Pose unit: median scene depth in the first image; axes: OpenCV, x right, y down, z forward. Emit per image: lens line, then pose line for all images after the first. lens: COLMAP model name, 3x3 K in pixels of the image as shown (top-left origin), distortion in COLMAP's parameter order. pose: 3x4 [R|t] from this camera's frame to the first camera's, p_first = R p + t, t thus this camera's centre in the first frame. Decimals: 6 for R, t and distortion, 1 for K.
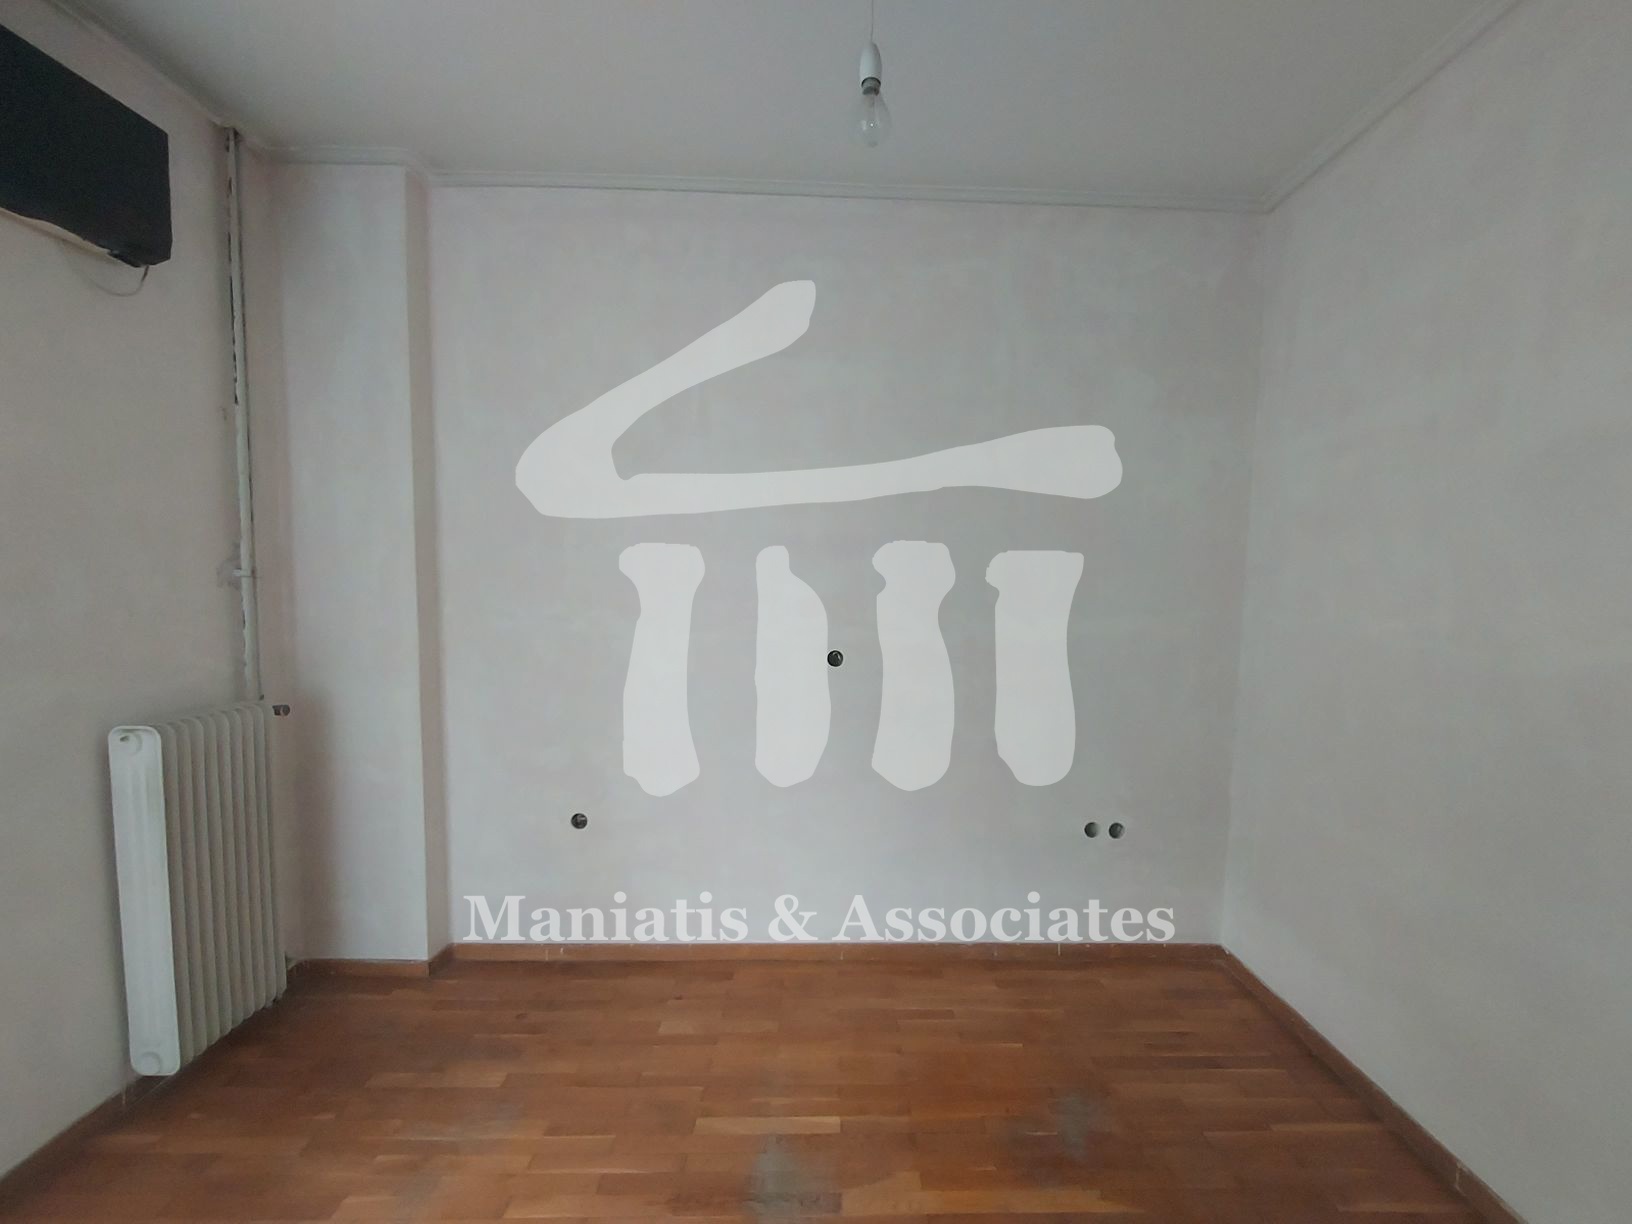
lens RADIAL K [[659.1, 0, 840.7], [0, 659.1, 623.8], [0, 0, 1]] dist [0.000243, -0.000163]
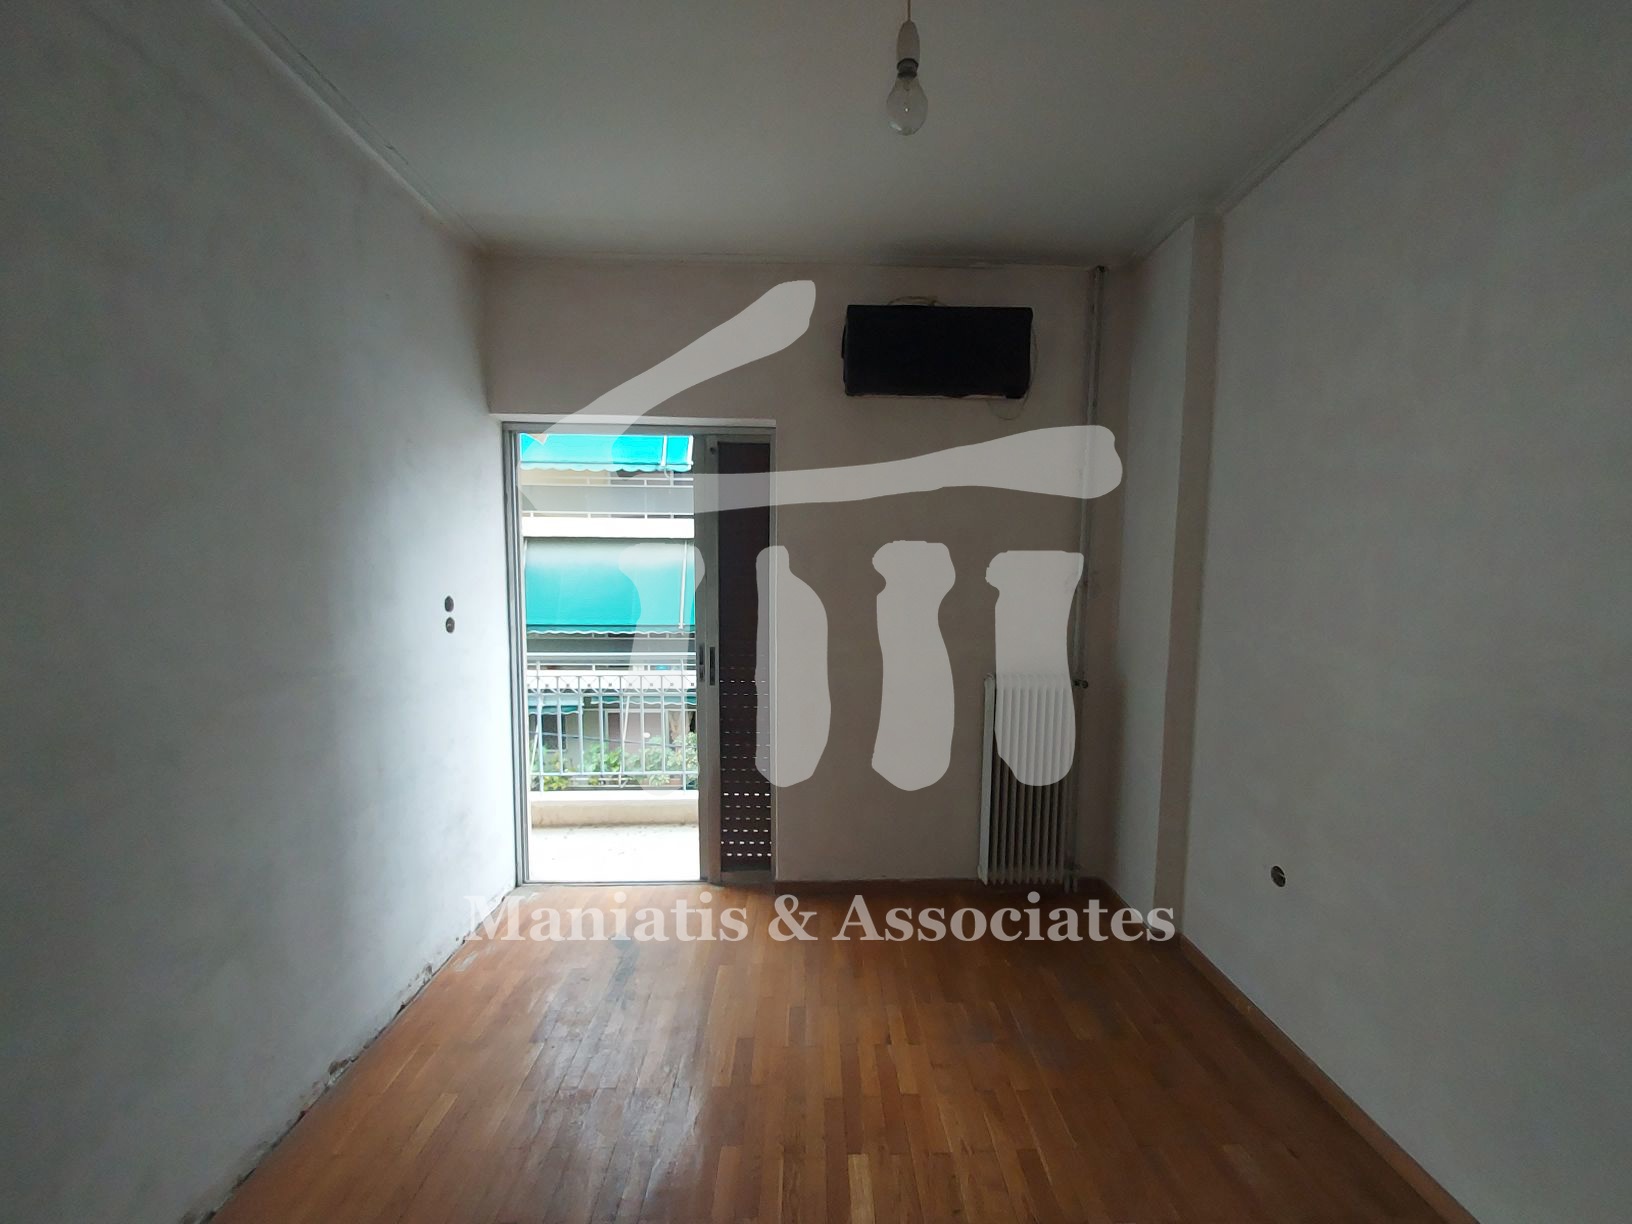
lens RADIAL K [[659.1, 0, 840.7], [0, 659.1, 623.8], [0, 0, 1]] dist [0.000243, -0.000163]
pose [[0.016741, 0.065458, -0.997715, 0.543863], [-0.088404, 0.994044, 0.063734, -0.036957], [0.995944, 0.087135, 0.022429, 0.508820]]
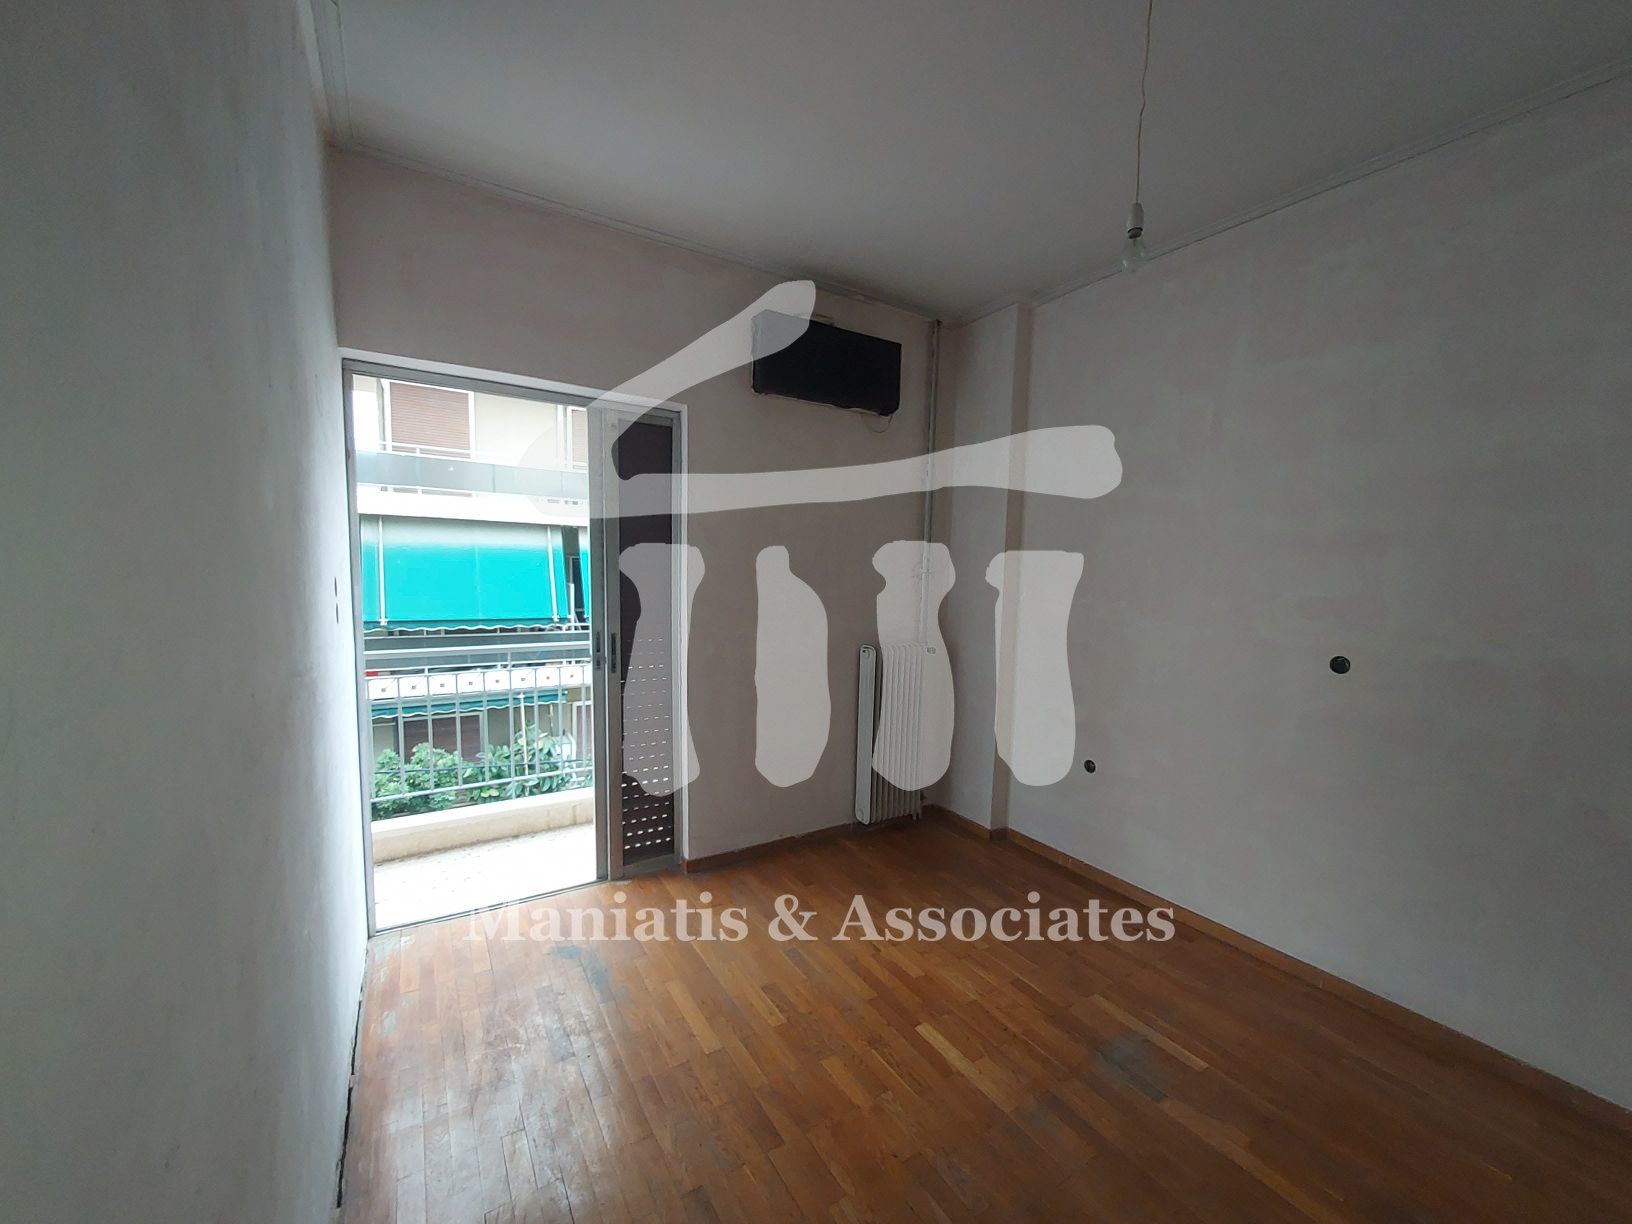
lens RADIAL K [[660.9, 0, 826.0], [0, 660.9, 625.7], [0, 0, 1]] dist [-0.001150, -0.000155]
pose [[0.517140, 0.078862, -0.852260, 0.529474], [-0.078906, 0.995898, 0.044274, 0.013585], [0.852256, 0.044353, 0.521241, -0.152364]]
